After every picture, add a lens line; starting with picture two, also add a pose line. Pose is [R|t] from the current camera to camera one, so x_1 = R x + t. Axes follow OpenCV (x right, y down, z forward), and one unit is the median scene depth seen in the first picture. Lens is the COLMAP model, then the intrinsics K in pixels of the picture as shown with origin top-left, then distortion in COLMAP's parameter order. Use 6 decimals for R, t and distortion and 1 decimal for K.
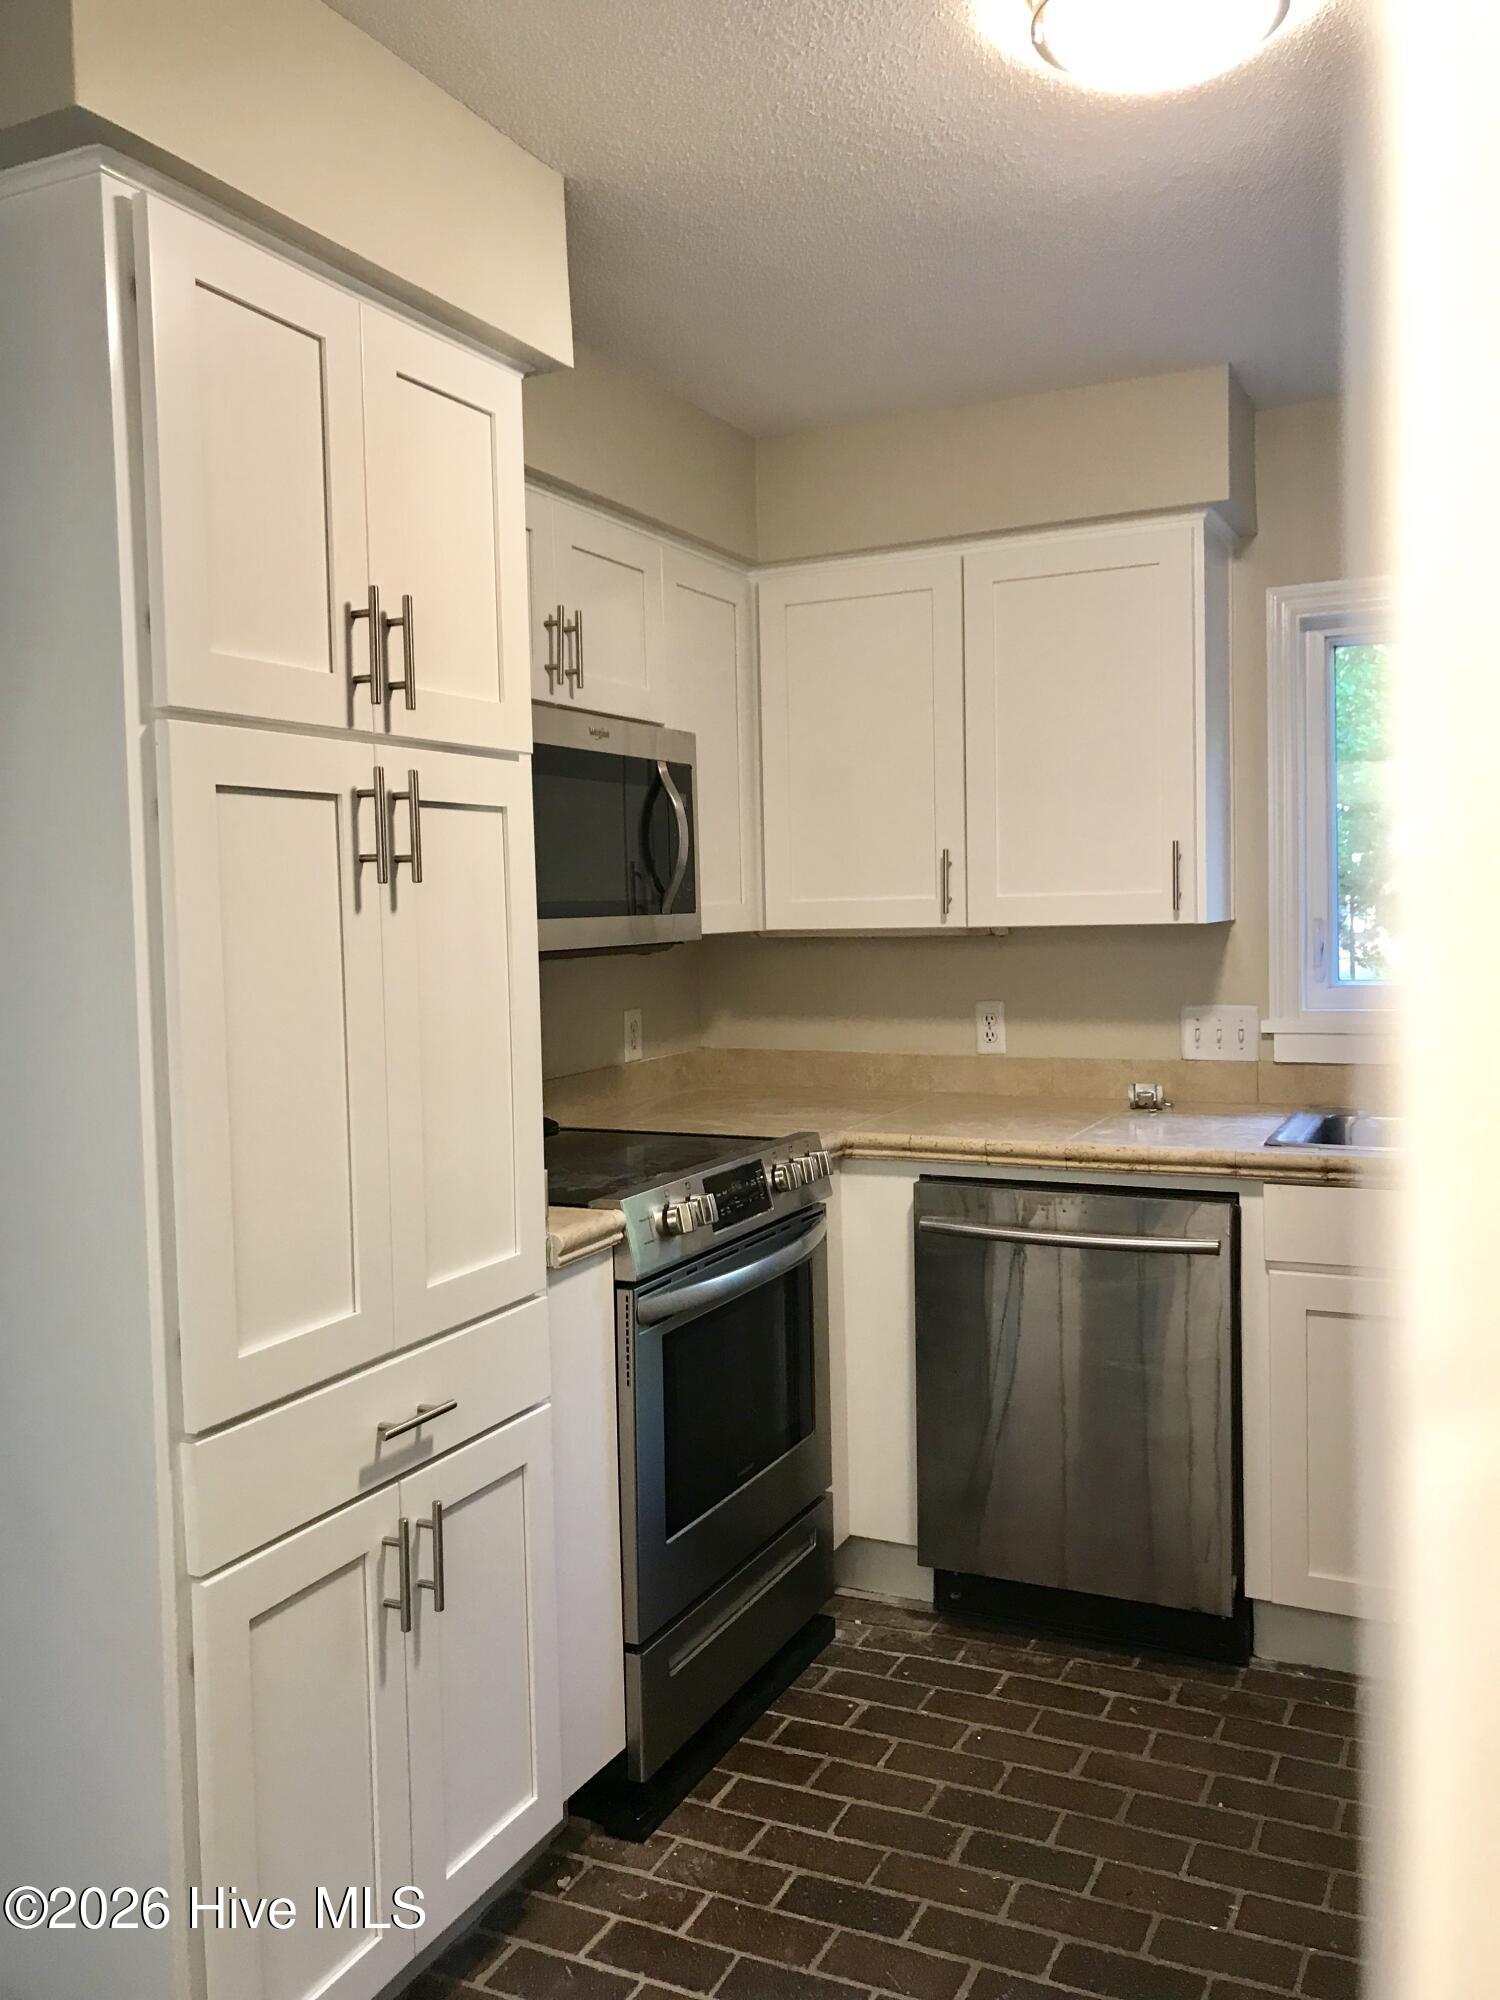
lens RADIAL K [[1669.9, 0, 743.8], [0, 1669.9, 990.0], [0, 0, 1]] dist [0.059728, -0.055449]
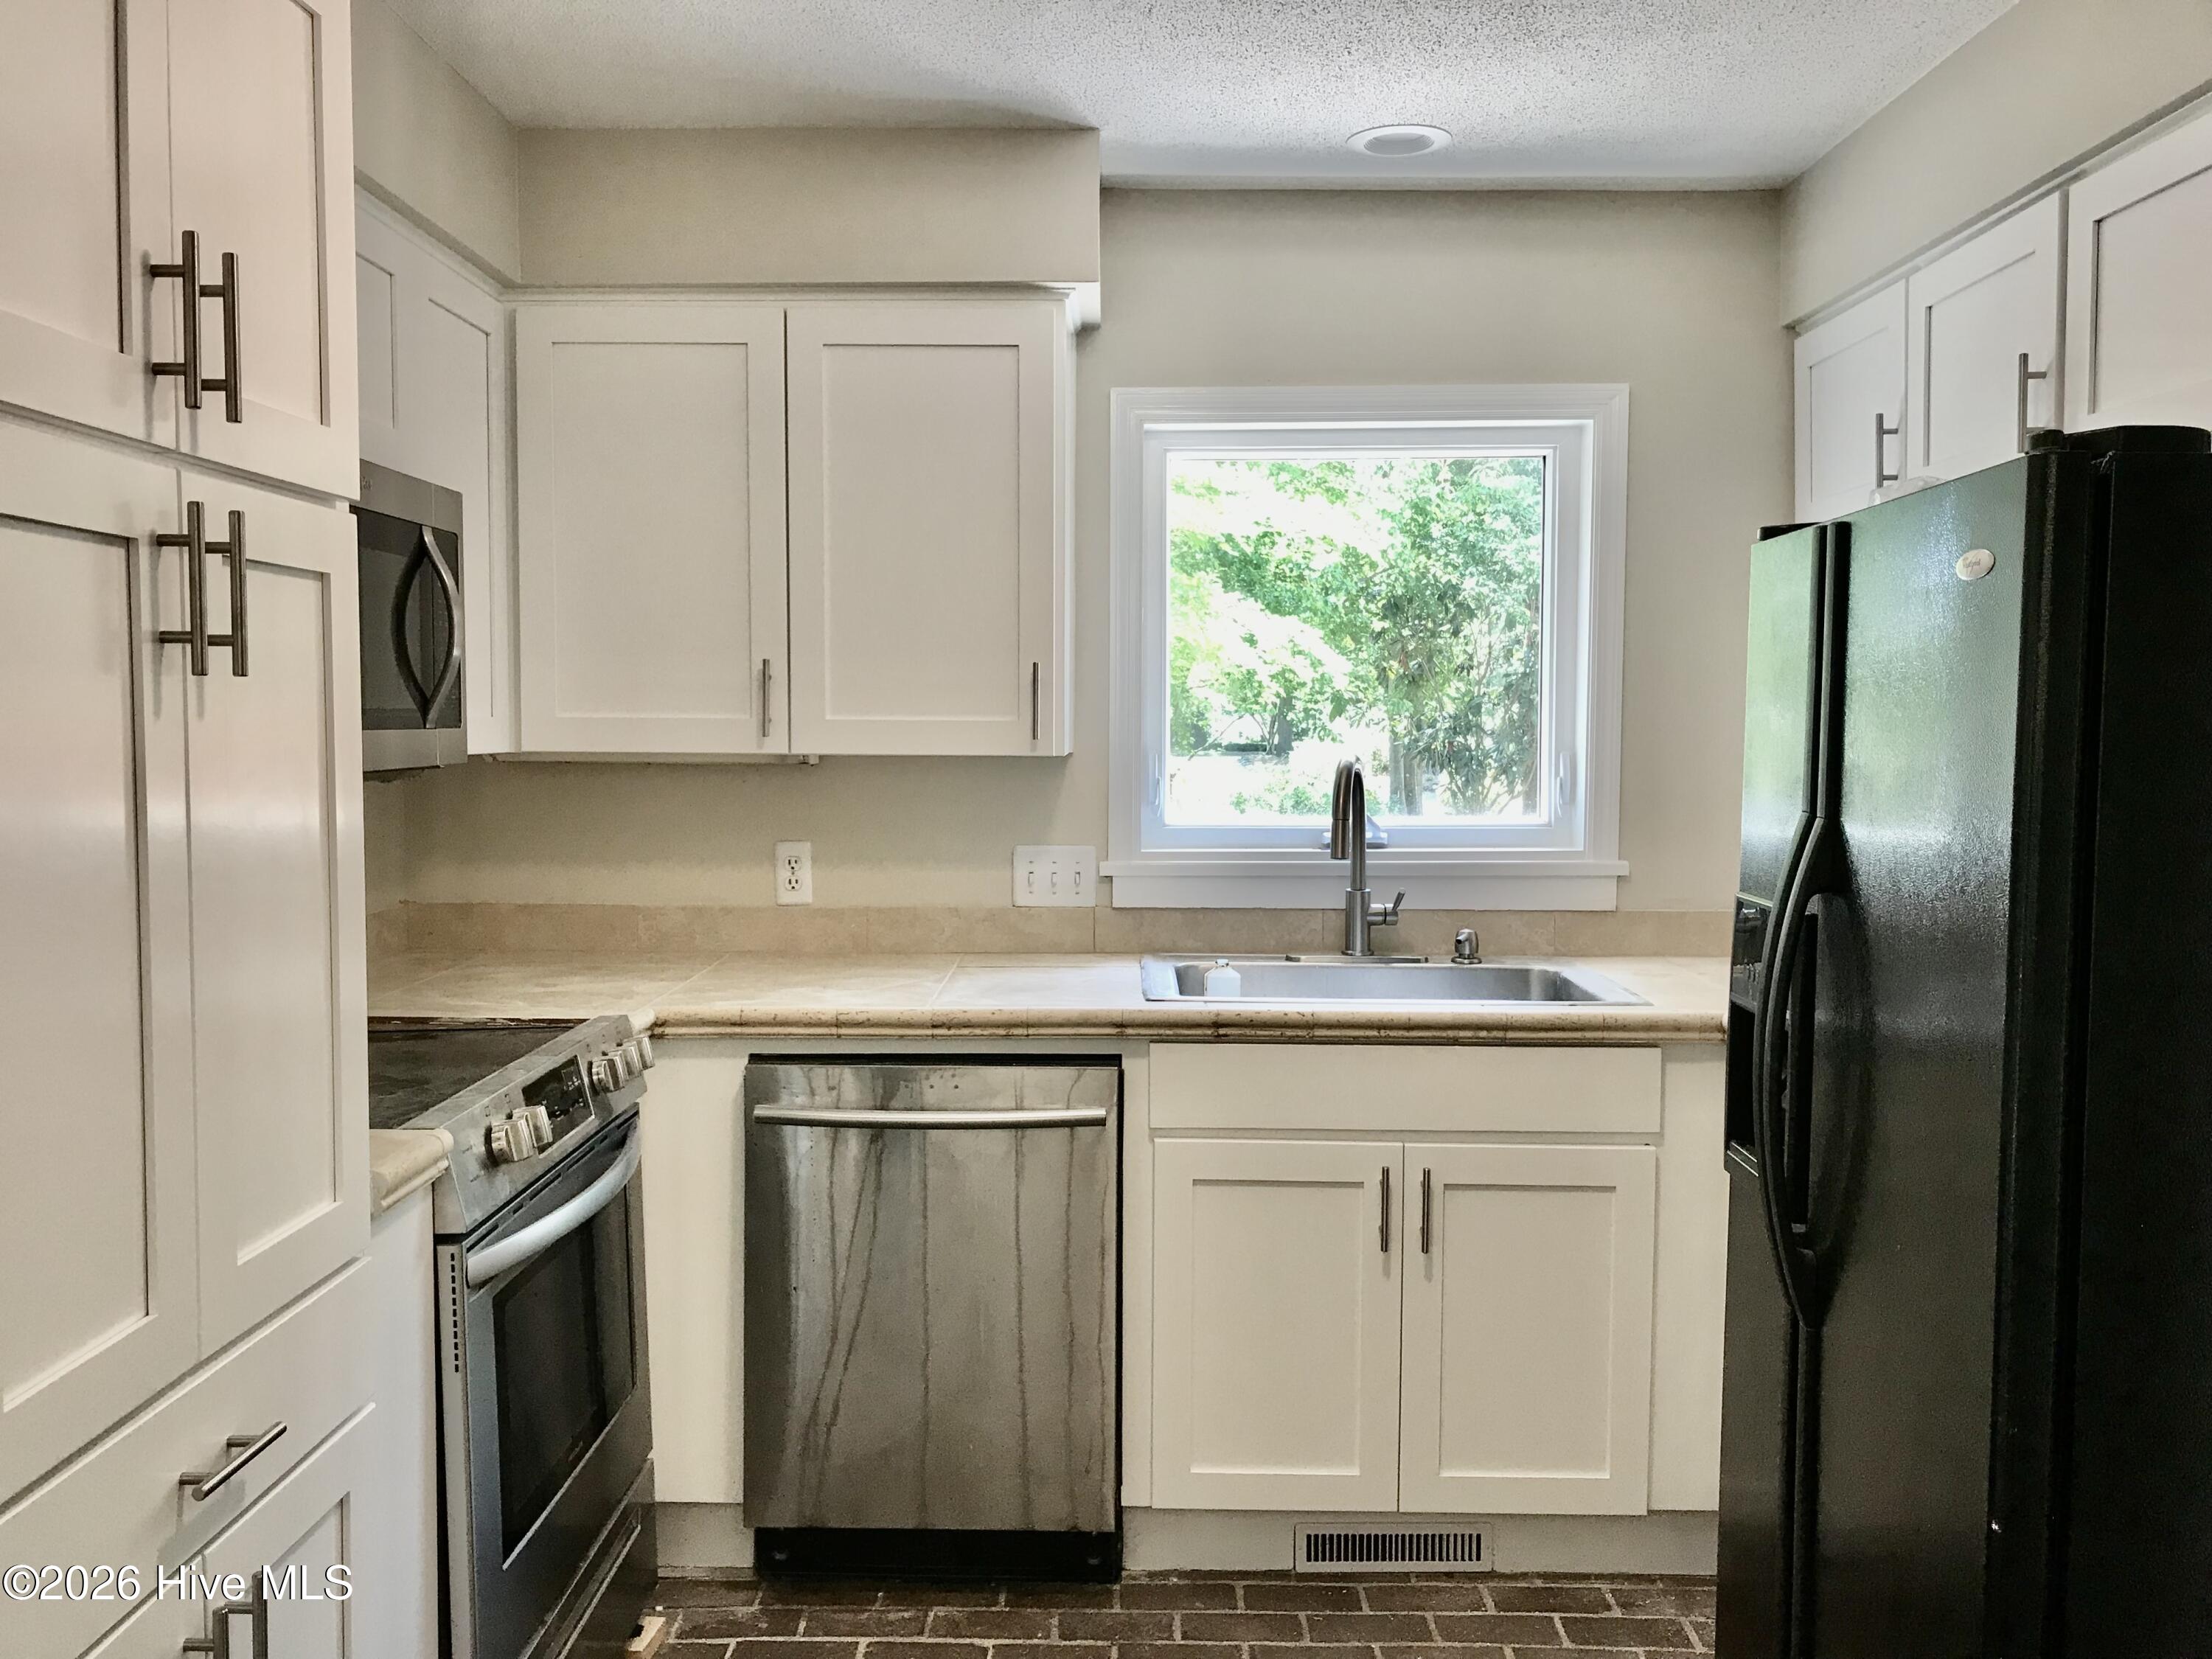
lens RADIAL K [[1846.9, 0, 1087.2], [0, 1846.9, 828.0], [0, 0, 1]] dist [0.059728, -0.055449]
pose [[0.911429, -0.000988, 0.411456, -0.142322], [0.000531, 0.999999, 0.001226, -0.001882], [-0.411457, -0.000899, 0.911429, 0.119321]]
